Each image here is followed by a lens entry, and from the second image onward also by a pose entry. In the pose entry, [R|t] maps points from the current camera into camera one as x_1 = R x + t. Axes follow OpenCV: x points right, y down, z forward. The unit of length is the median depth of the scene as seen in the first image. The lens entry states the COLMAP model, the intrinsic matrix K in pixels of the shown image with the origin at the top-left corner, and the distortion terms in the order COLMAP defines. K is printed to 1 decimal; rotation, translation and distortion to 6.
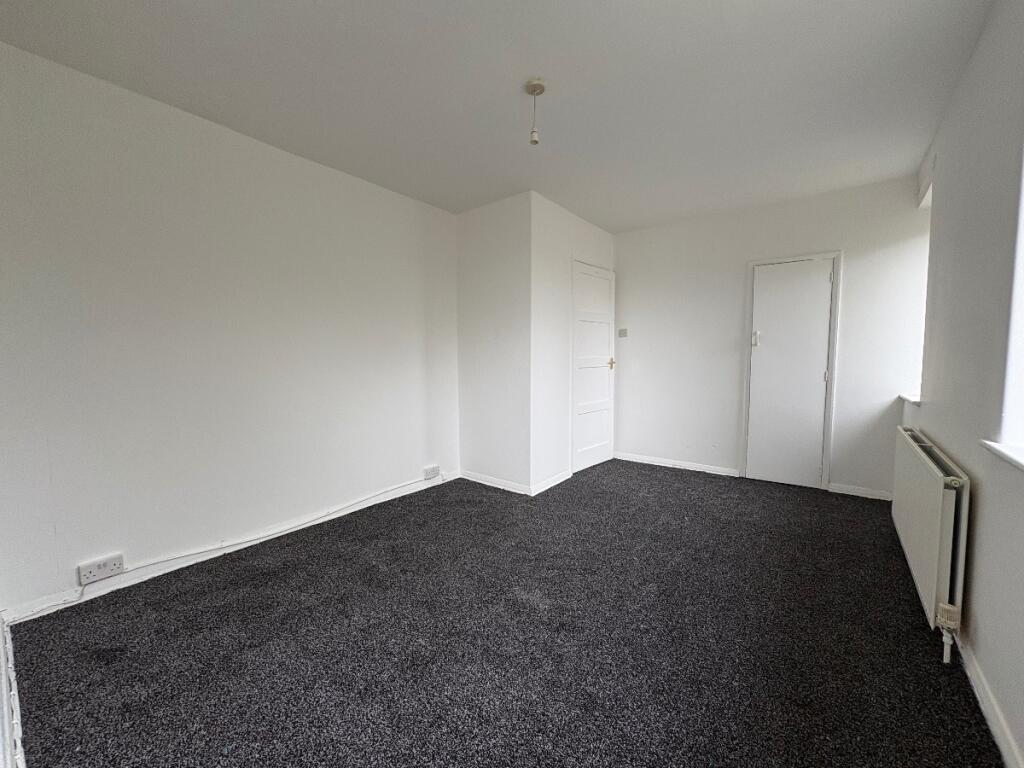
lens RADIAL K [[407.1, 0, 512.8], [0, 407.1, 385.4], [0, 0, 1]] dist [-0.002280, -0.000251]
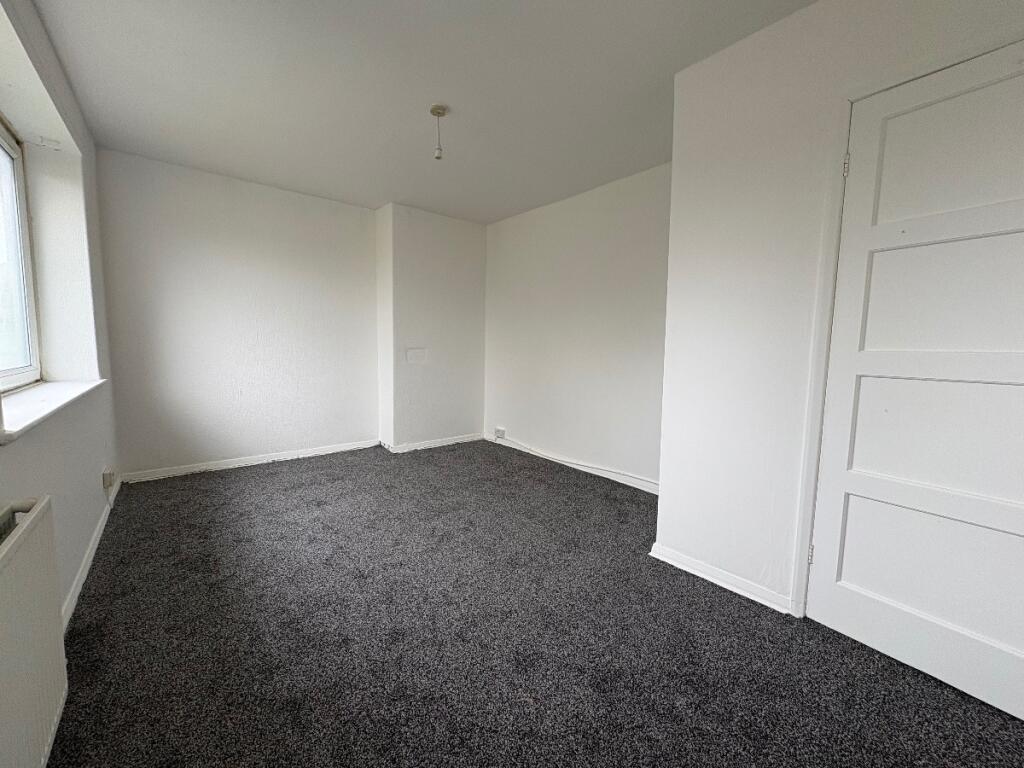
lens RADIAL K [[407.1, 0, 511.7], [0, 407.1, 381.6], [0, 0, 1]] dist [-0.002280, -0.000251]
pose [[-0.210934, 0.098781, -0.972496, 0.790356], [-0.076457, 0.990166, 0.117159, -0.075257], [0.974505, 0.099067, -0.201308, 0.998209]]
